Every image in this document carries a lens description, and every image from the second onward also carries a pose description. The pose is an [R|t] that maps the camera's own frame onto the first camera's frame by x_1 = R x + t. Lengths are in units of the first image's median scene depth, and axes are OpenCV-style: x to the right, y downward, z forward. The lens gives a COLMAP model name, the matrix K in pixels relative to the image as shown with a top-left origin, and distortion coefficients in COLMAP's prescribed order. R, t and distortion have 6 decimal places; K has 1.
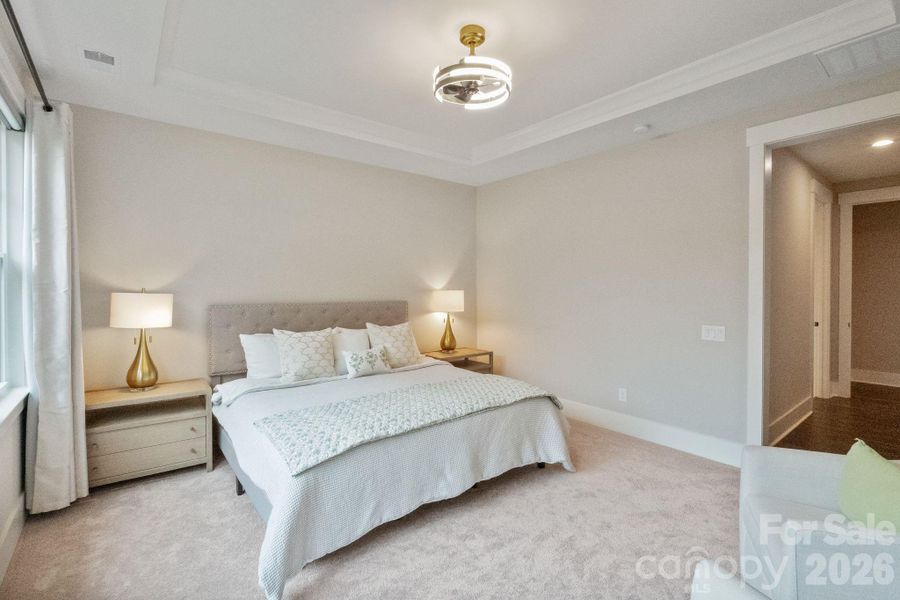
lens RADIAL K [[409.5, 0, 450.0], [0, 409.5, 300.0], [0, 0, 1]] dist [-0.067384, 0.000089]
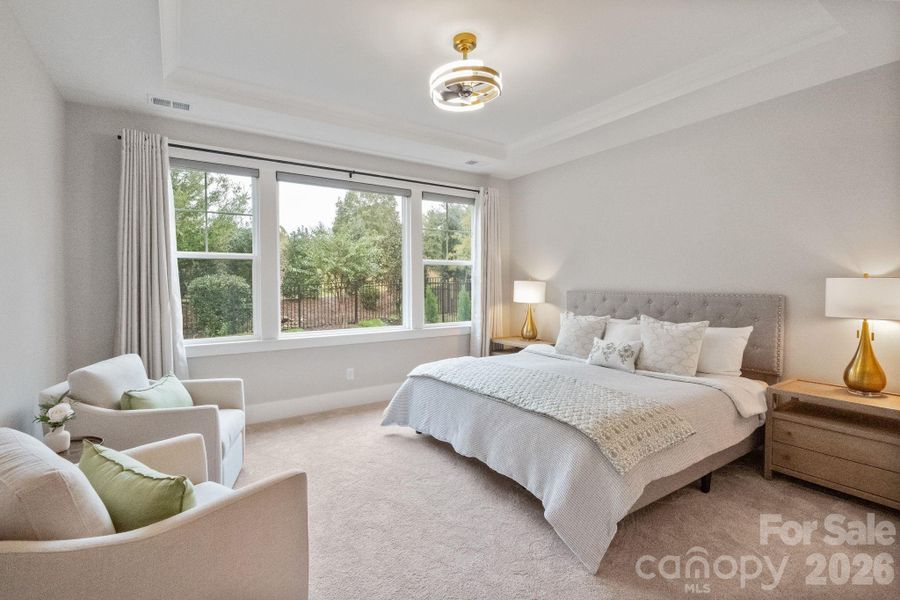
lens RADIAL K [[415.7, 0, 452.6], [0, 415.7, 287.7], [0, 0, 1]] dist [0.000729, 0.000144]
pose [[-0.095140, 0.010838, -0.995405, 0.809320], [-0.015755, 0.999799, 0.012391, -0.010020], [0.995339, 0.016861, -0.094950, 0.718082]]
